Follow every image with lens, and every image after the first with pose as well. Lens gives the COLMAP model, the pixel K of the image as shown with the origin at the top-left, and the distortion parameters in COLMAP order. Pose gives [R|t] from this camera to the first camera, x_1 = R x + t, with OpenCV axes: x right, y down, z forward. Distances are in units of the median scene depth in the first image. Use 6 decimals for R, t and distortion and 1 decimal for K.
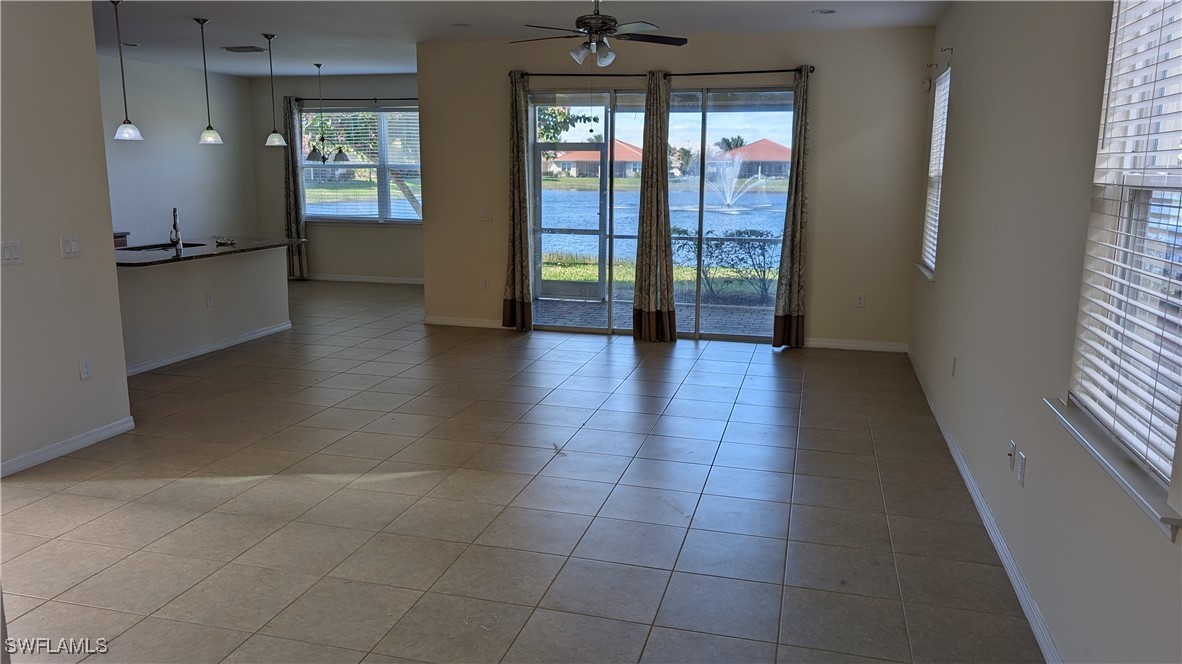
lens RADIAL K [[869.8, 0, 576.8], [0, 869.8, 332.8], [0, 0, 1]] dist [0.039377, -0.001873]
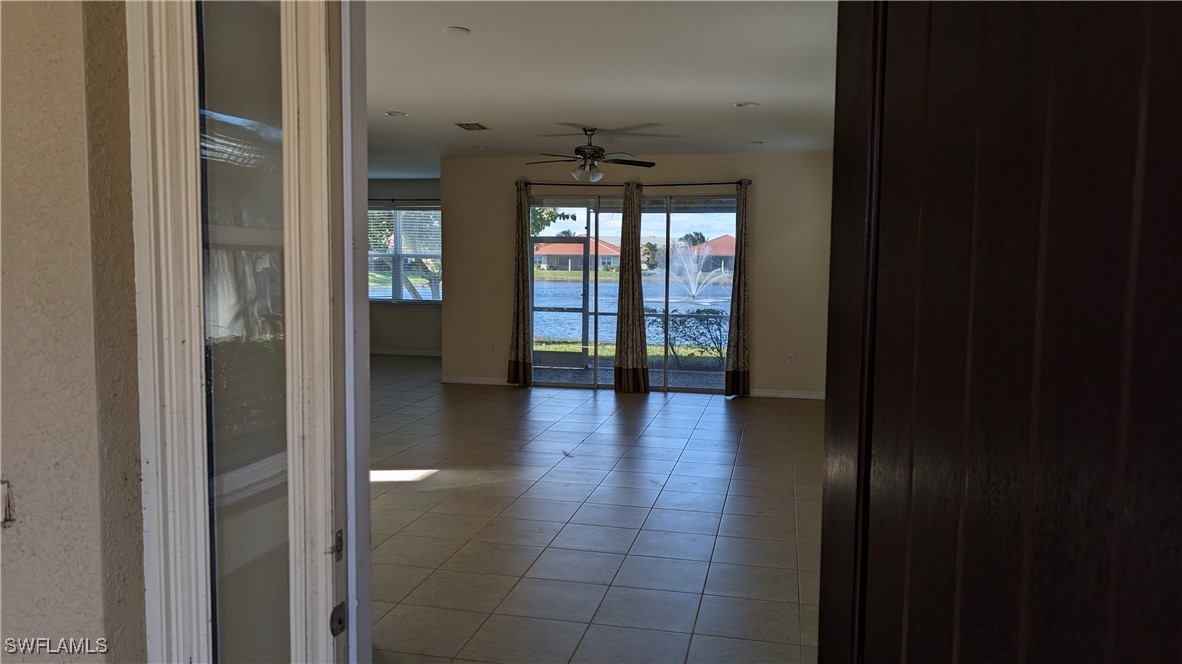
lens RADIAL K [[868.4, 0, 606.4], [0, 868.4, 332.2], [0, 0, 1]] dist [0.026375, -0.006743]
pose [[0.997555, -0.001423, 0.069866, -0.031626], [0.008830, 0.994345, -0.105834, 0.051033], [-0.069320, 0.106192, 0.991926, -0.225533]]
